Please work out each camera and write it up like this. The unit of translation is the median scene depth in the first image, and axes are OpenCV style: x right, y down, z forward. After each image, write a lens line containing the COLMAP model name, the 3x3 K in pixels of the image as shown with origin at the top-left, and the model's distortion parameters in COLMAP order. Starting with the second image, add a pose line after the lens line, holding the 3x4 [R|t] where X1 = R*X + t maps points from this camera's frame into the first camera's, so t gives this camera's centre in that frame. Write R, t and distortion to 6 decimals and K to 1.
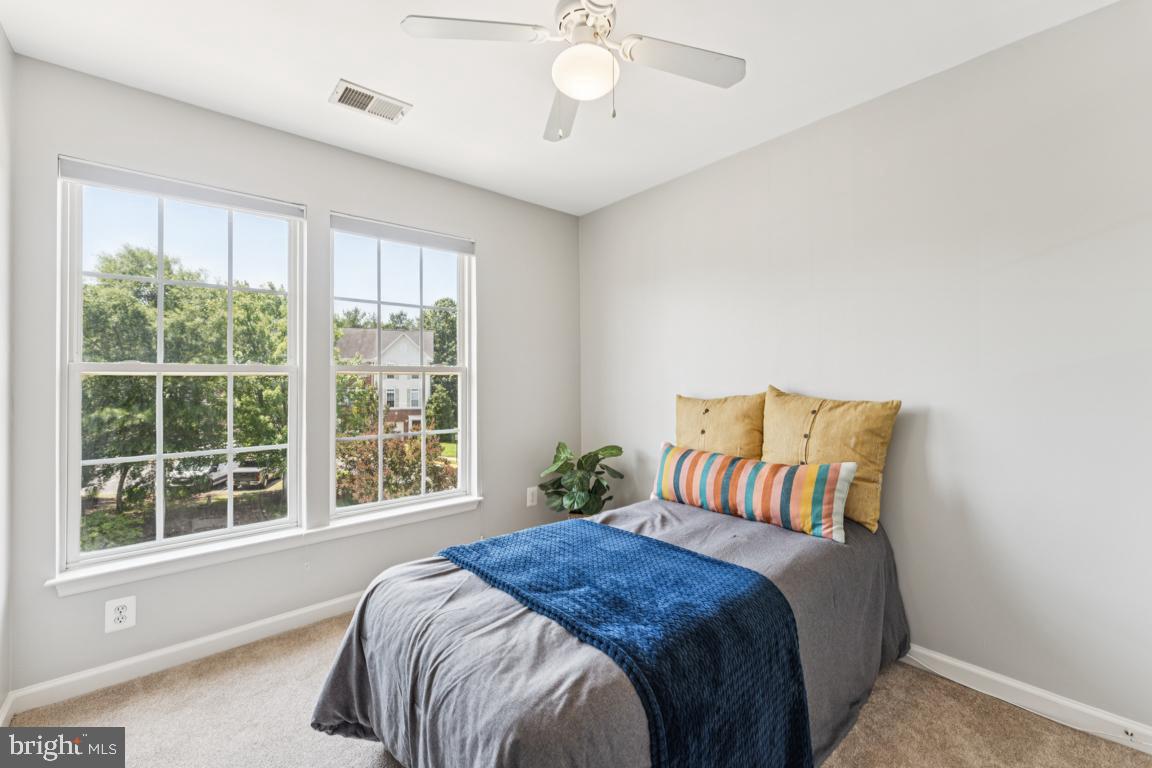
lens RADIAL K [[476.8, 0, 577.7], [0, 476.8, 388.6], [0, 0, 1]] dist [0.000045, 0.000099]
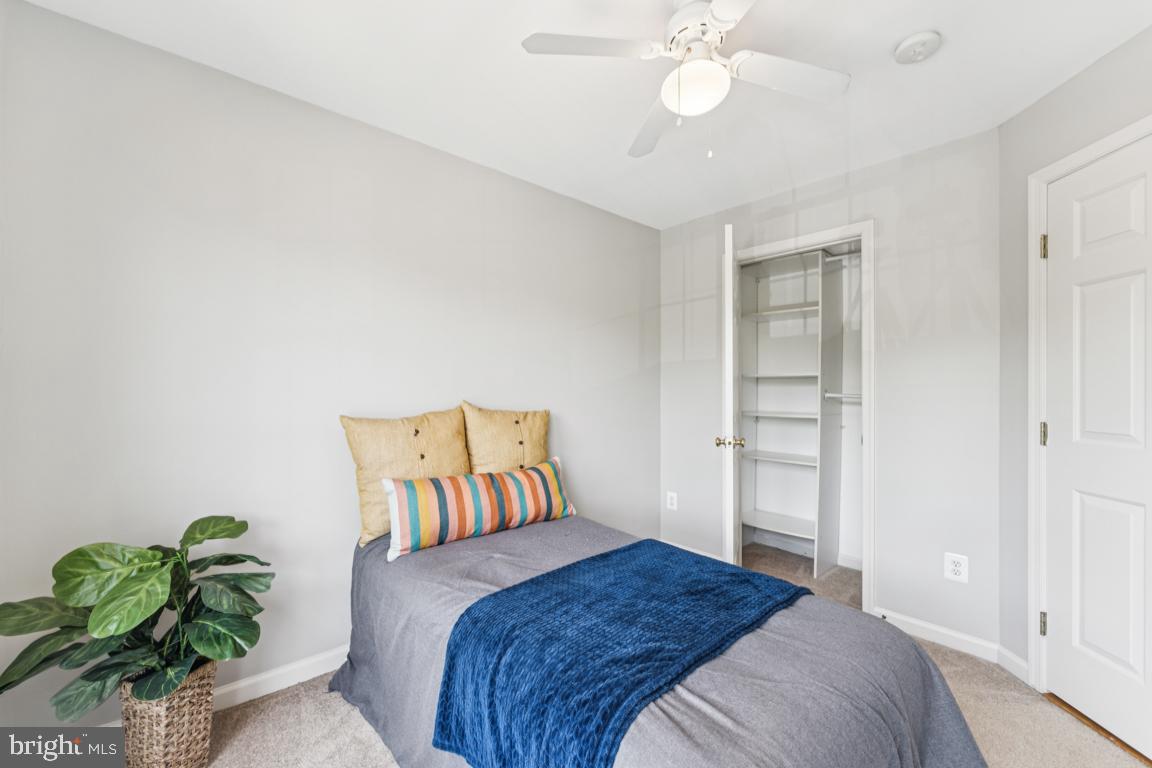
lens RADIAL K [[476.8, 0, 577.7], [0, 476.8, 388.6], [0, 0, 1]] dist [0.000045, 0.000099]
pose [[-0.019865, -0.003083, 0.999798, -0.656265], [0.007091, 0.999970, 0.003224, -0.034292], [-0.999778, 0.007153, -0.019843, 0.824470]]
